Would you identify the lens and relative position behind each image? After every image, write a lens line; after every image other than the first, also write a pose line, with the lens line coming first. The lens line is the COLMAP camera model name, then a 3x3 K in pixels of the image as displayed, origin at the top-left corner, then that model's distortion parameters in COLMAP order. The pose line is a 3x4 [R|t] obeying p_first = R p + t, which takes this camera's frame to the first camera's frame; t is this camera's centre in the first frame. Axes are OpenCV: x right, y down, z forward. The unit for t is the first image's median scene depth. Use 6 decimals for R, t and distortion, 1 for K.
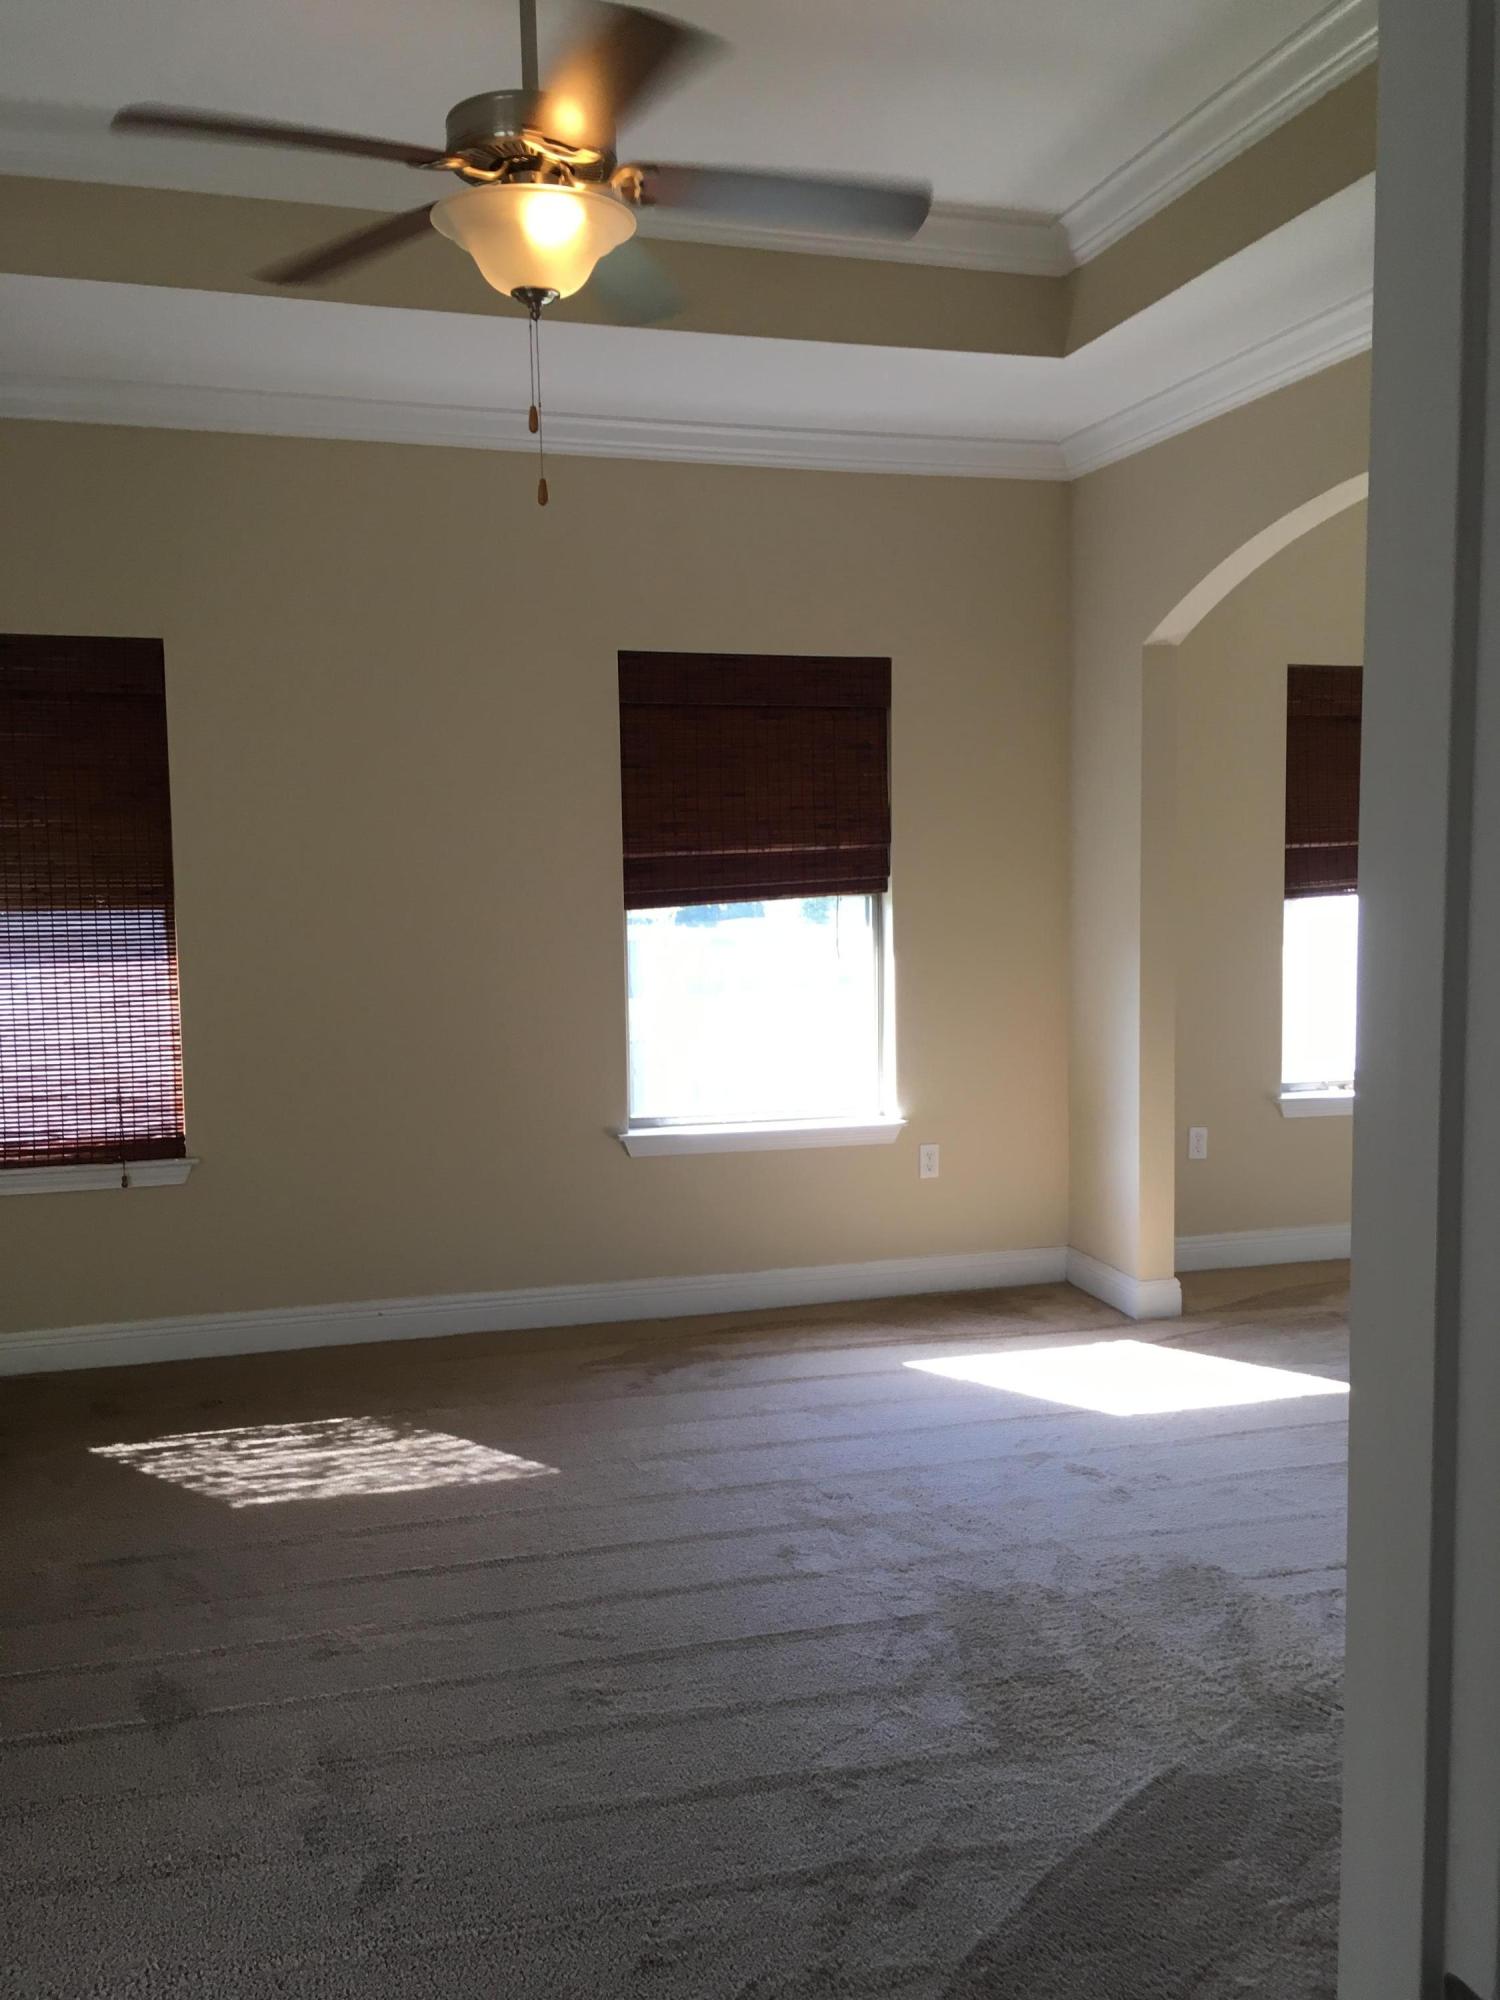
lens RADIAL K [[1703.5, 0, 674.9], [0, 1703.5, 998.5], [0, 0, 1]] dist [0.070303, -0.094136]
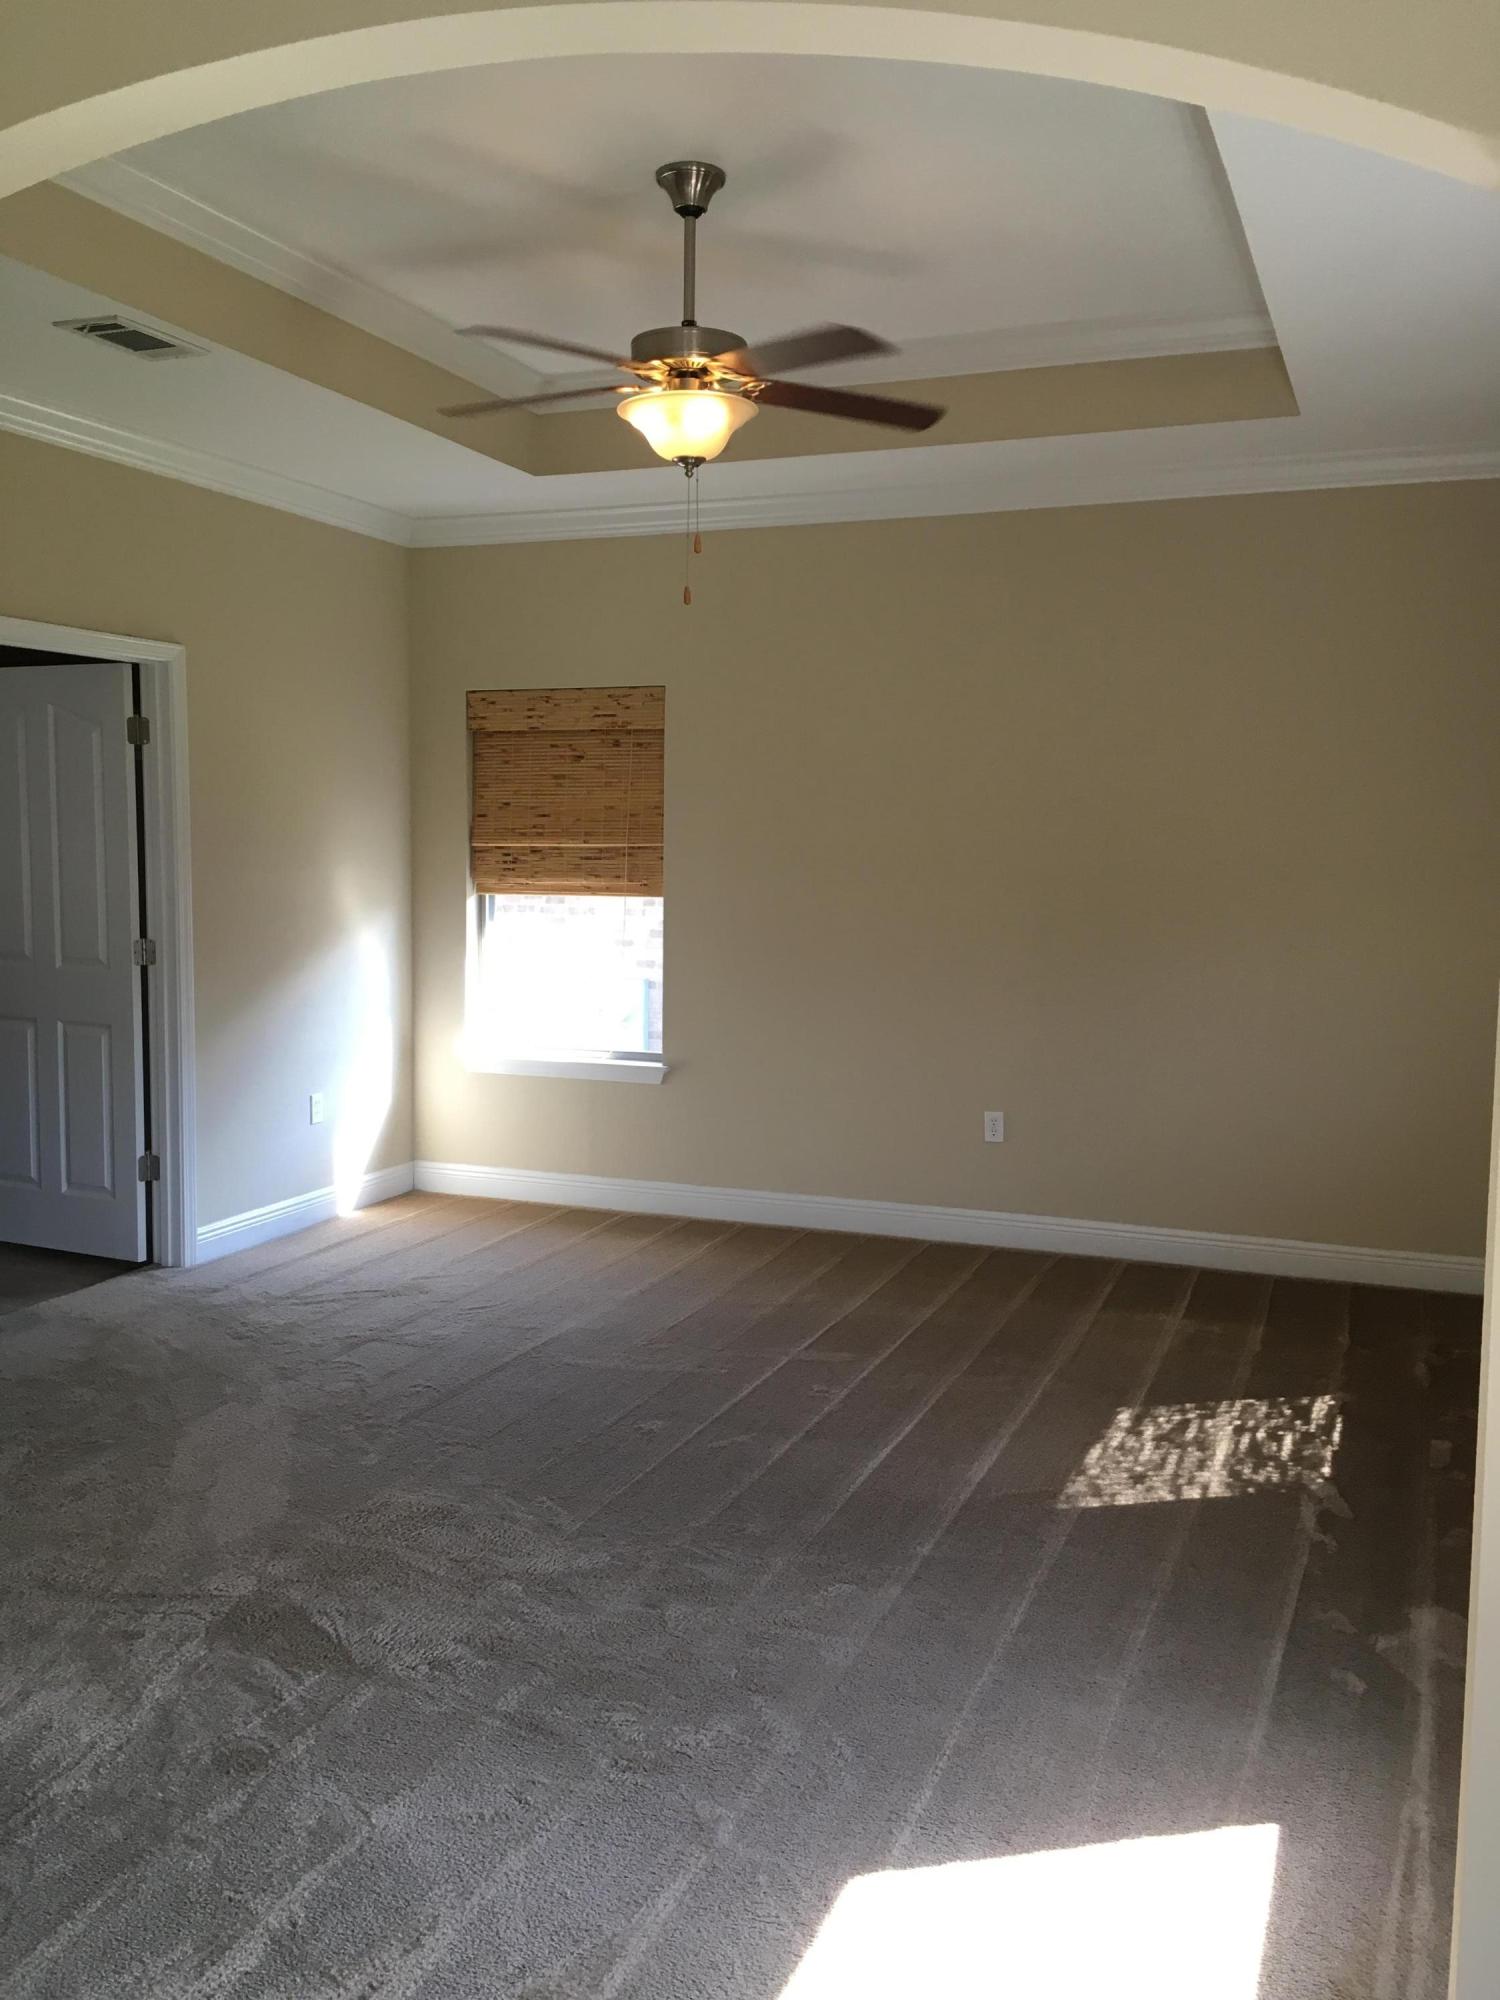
lens RADIAL K [[1703.5, 0, 748.8], [0, 1703.5, 1000.7], [0, 0, 1]] dist [0.070303, -0.094136]
pose [[-0.605395, 0.086955, -0.791161, 0.717185], [-0.061569, 0.985920, 0.155473, -0.130826], [0.793540, 0.142834, -0.591517, 1.295871]]
